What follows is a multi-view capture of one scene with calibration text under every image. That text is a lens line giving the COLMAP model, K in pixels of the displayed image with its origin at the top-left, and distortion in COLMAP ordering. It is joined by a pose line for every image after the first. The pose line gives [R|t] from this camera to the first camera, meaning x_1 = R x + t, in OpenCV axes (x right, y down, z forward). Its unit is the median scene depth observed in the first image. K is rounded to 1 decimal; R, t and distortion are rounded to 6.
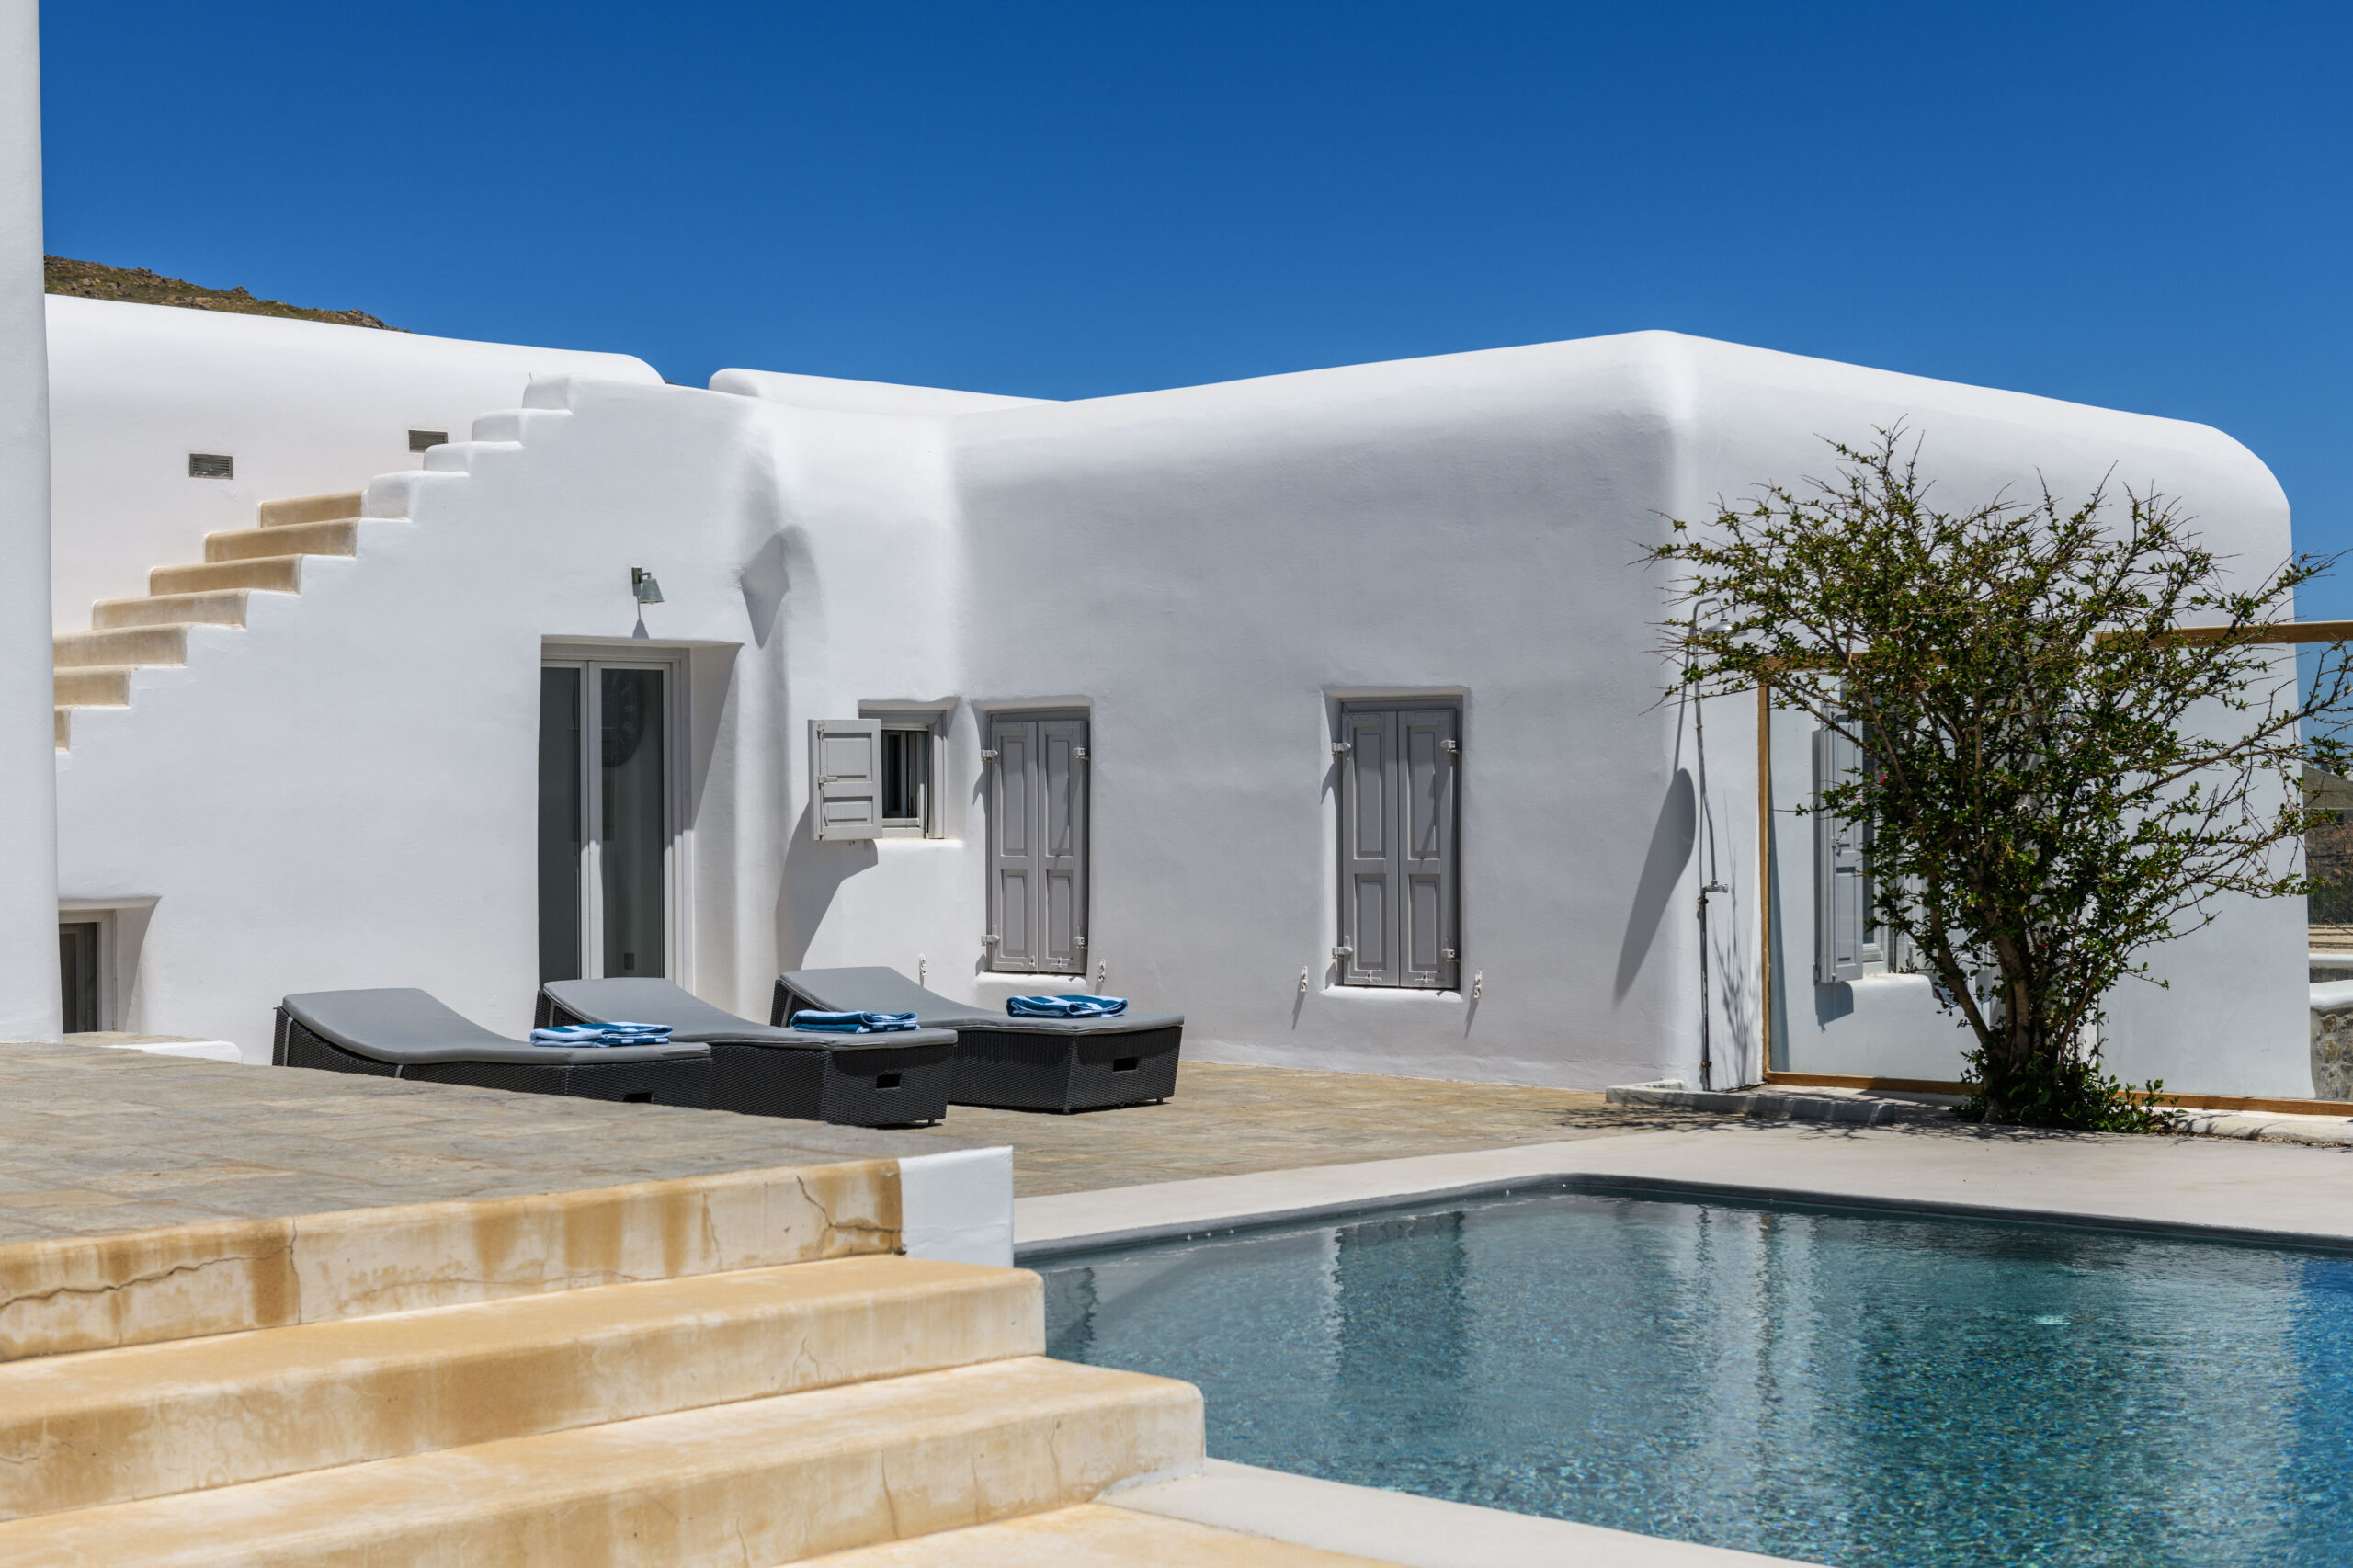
lens RADIAL K [[3463.3, 0, 1192.9], [0, 3463.3, 792.4], [0, 0, 1]] dist [0.035649, 0.000000]
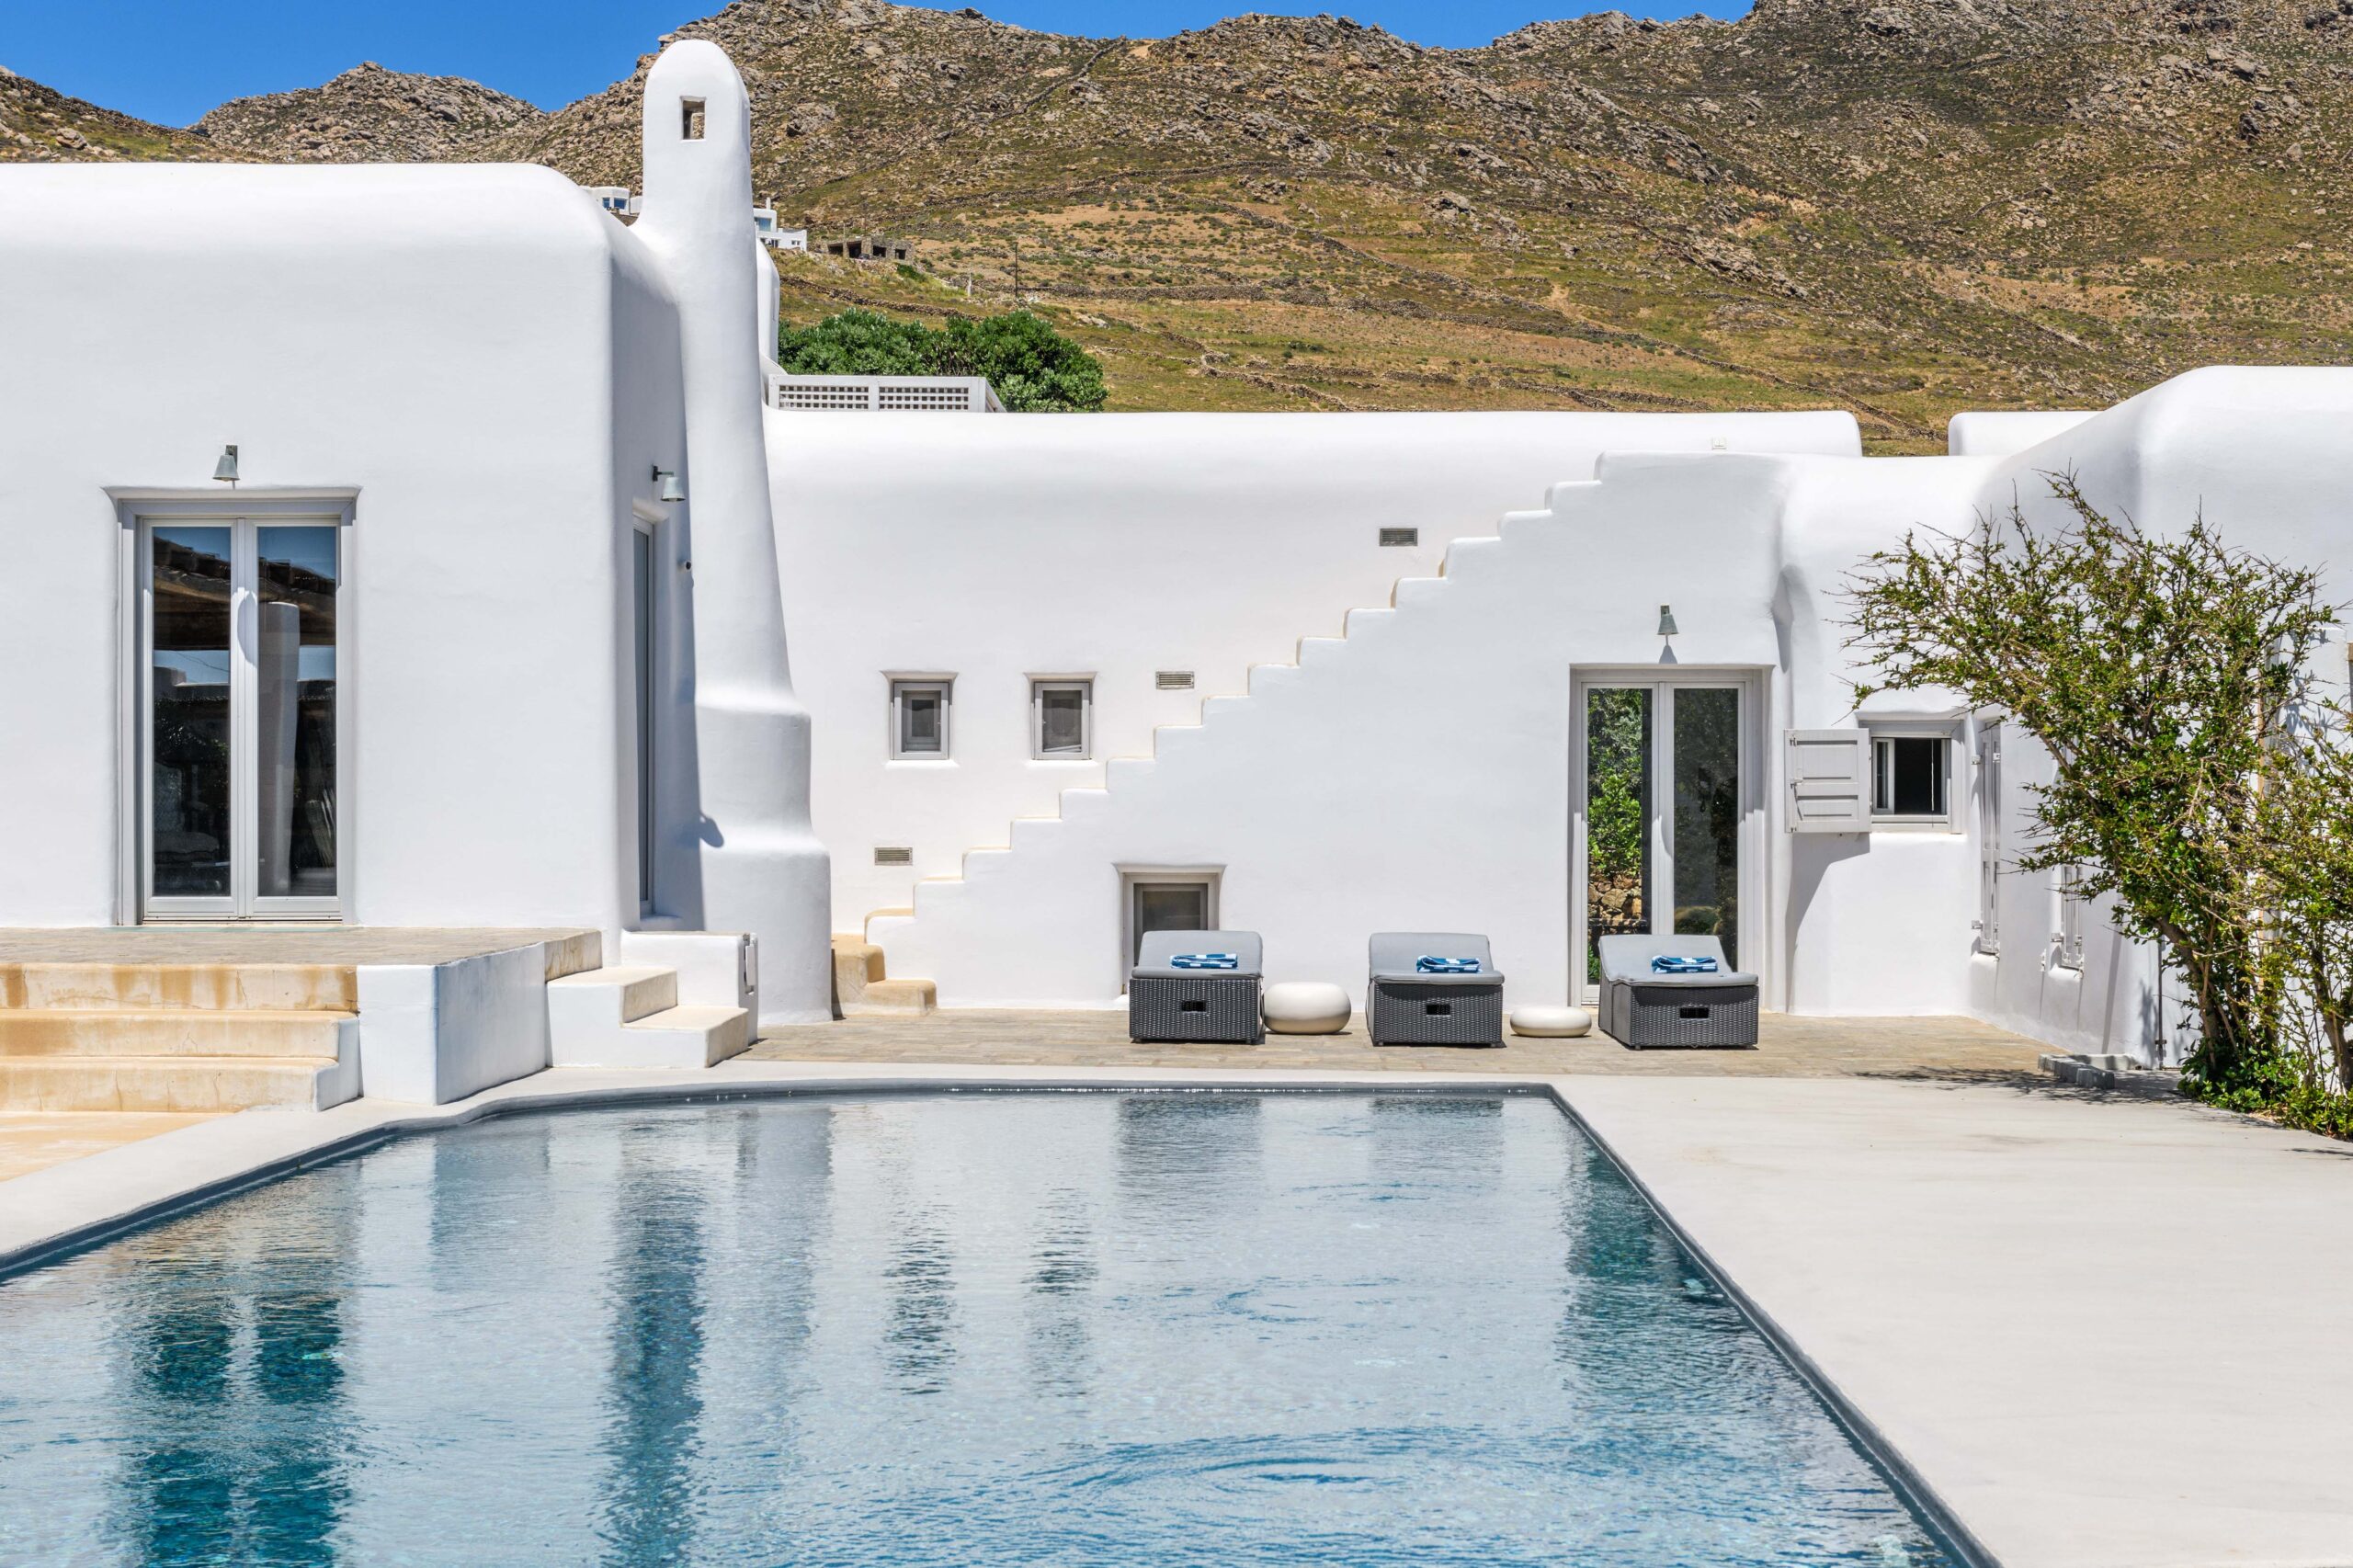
lens RADIAL K [[4185.4, 0, 1173.1], [0, 4185.4, 873.4], [0, 0, 1]] dist [0.009883, 0.000000]
pose [[0.666575, 0.018926, -0.745198, 2.052907], [-0.005723, 0.999778, 0.020272, 0.000810], [0.745416, -0.009248, 0.666536, -0.263538]]
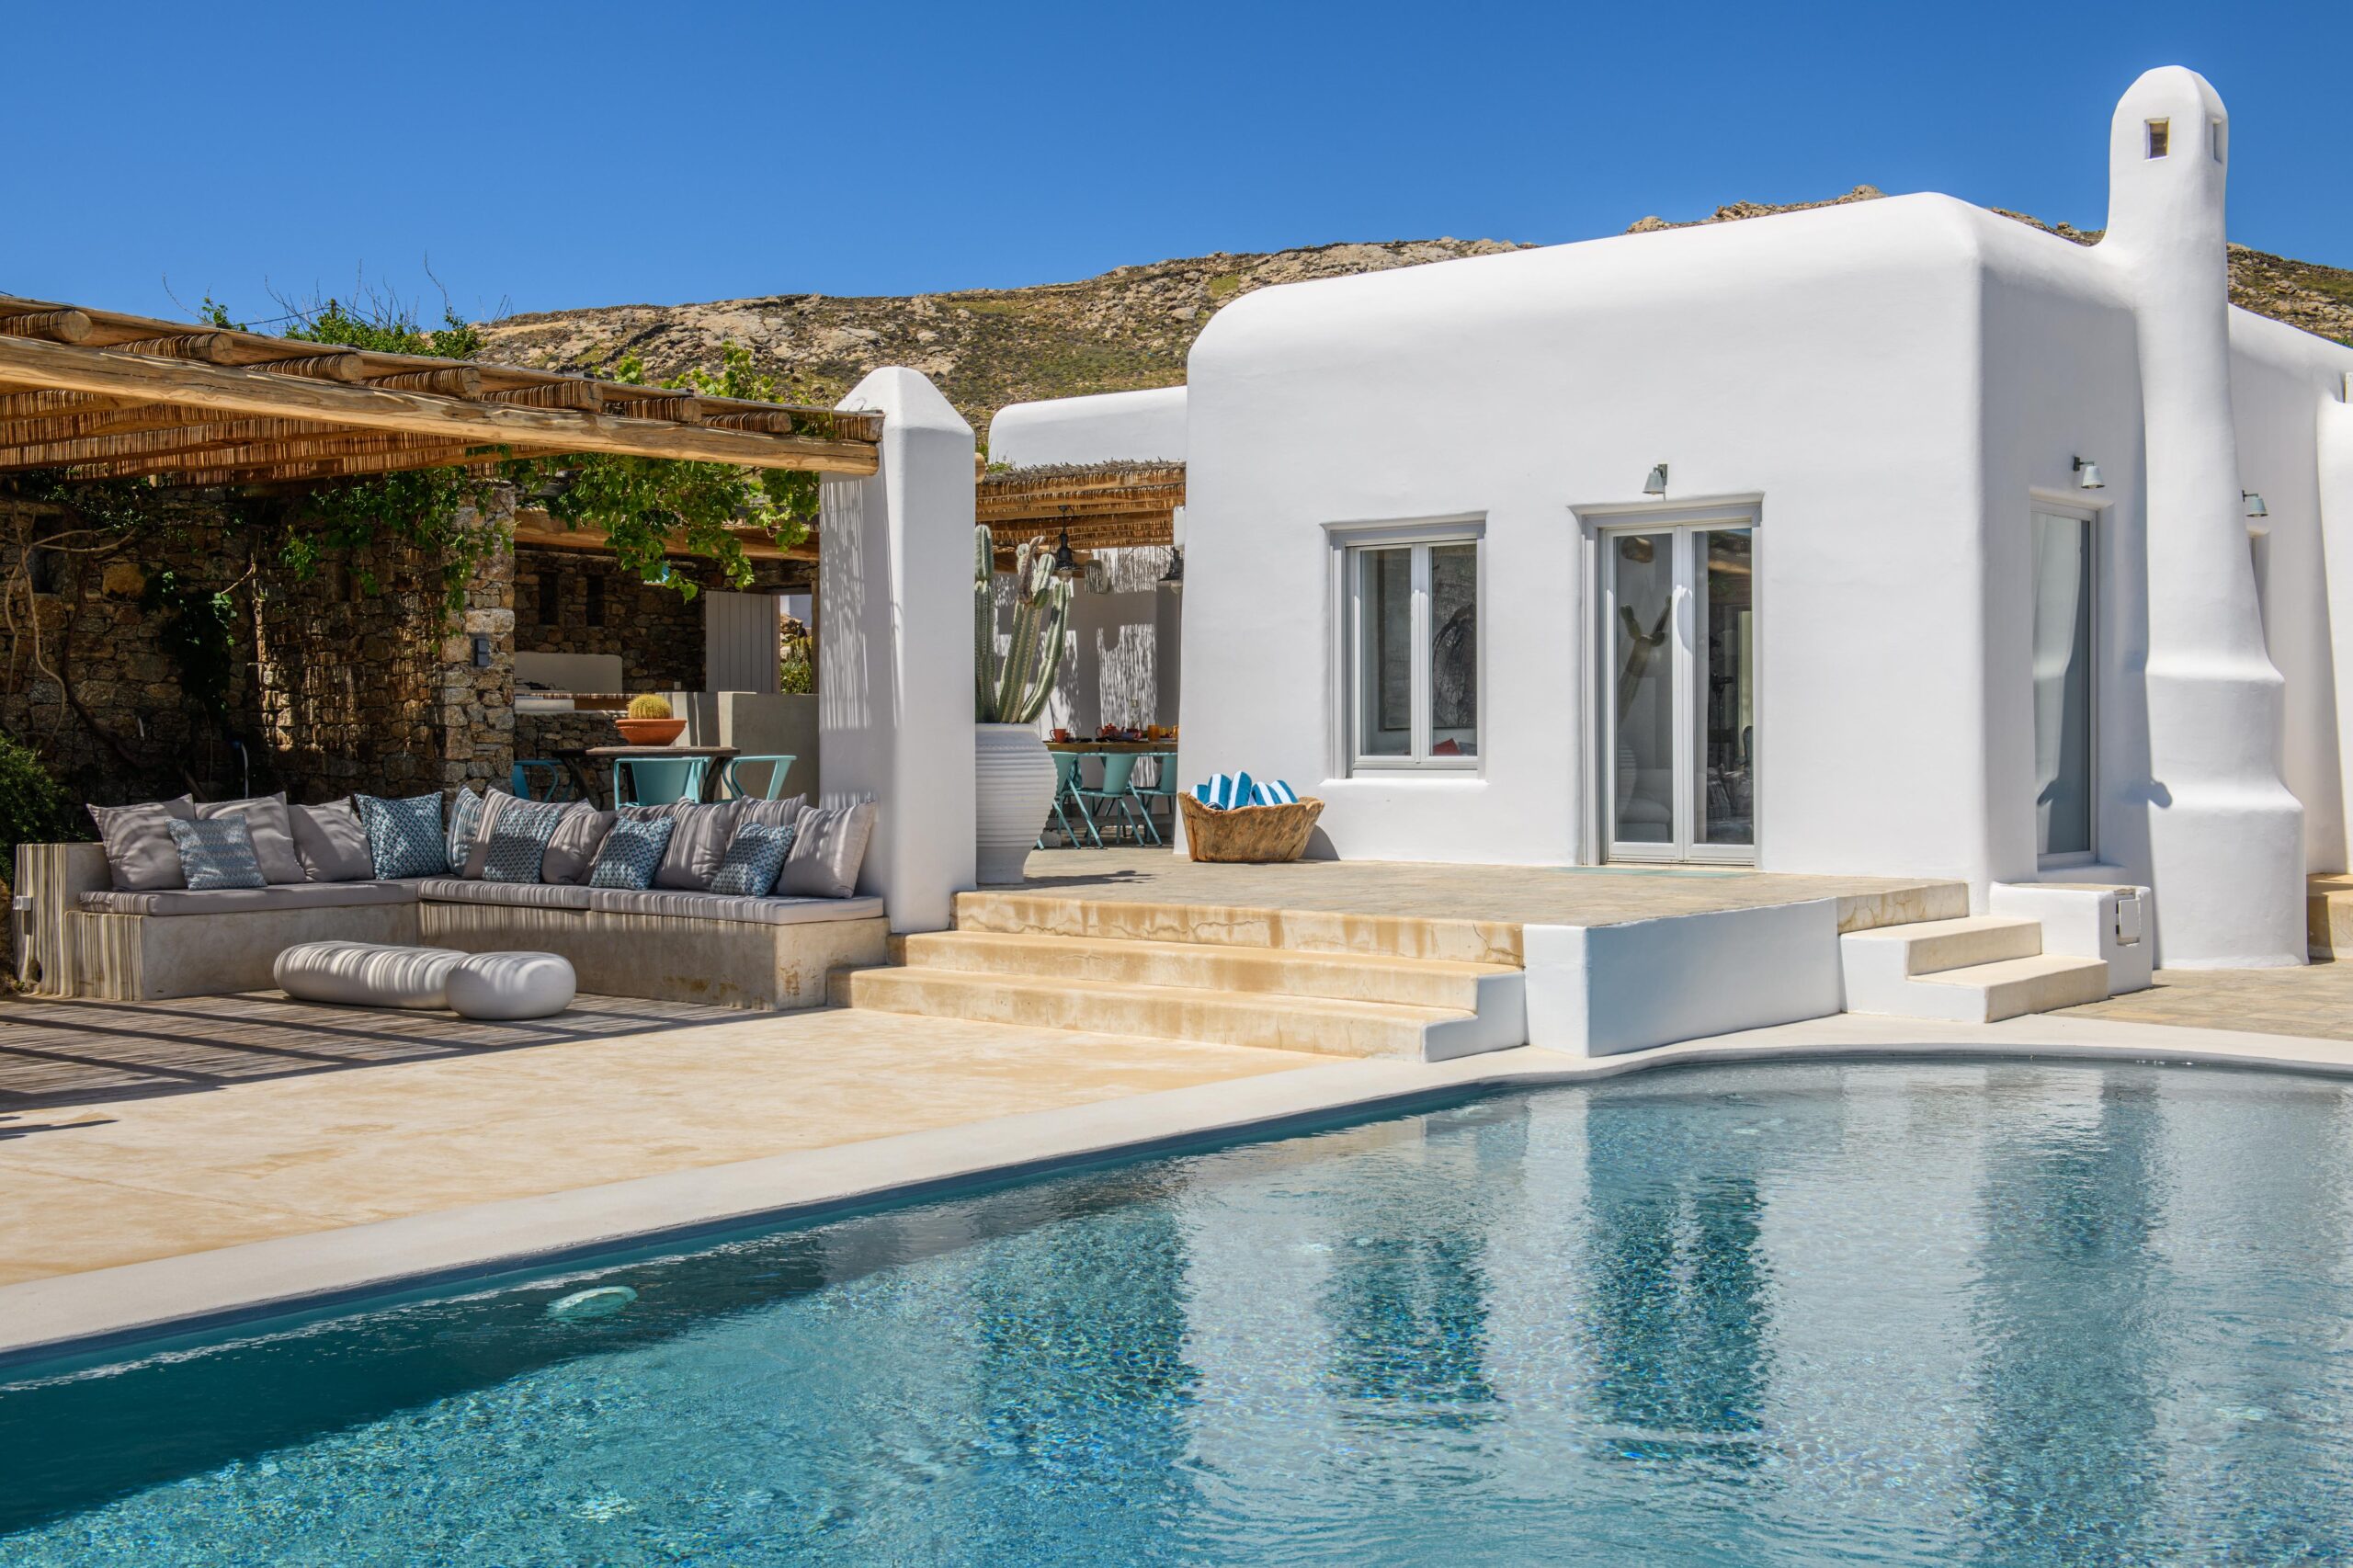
lens RADIAL K [[2638.1, 0, 1151.3], [0, 2638.1, 775.1], [0, 0, 1]] dist [0.071411, 0.000000]
pose [[0.065310, 0.018449, -0.997694, 1.579233], [0.002025, 0.999825, 0.018621, -0.019915], [0.997863, -0.003236, 0.065262, 0.663653]]
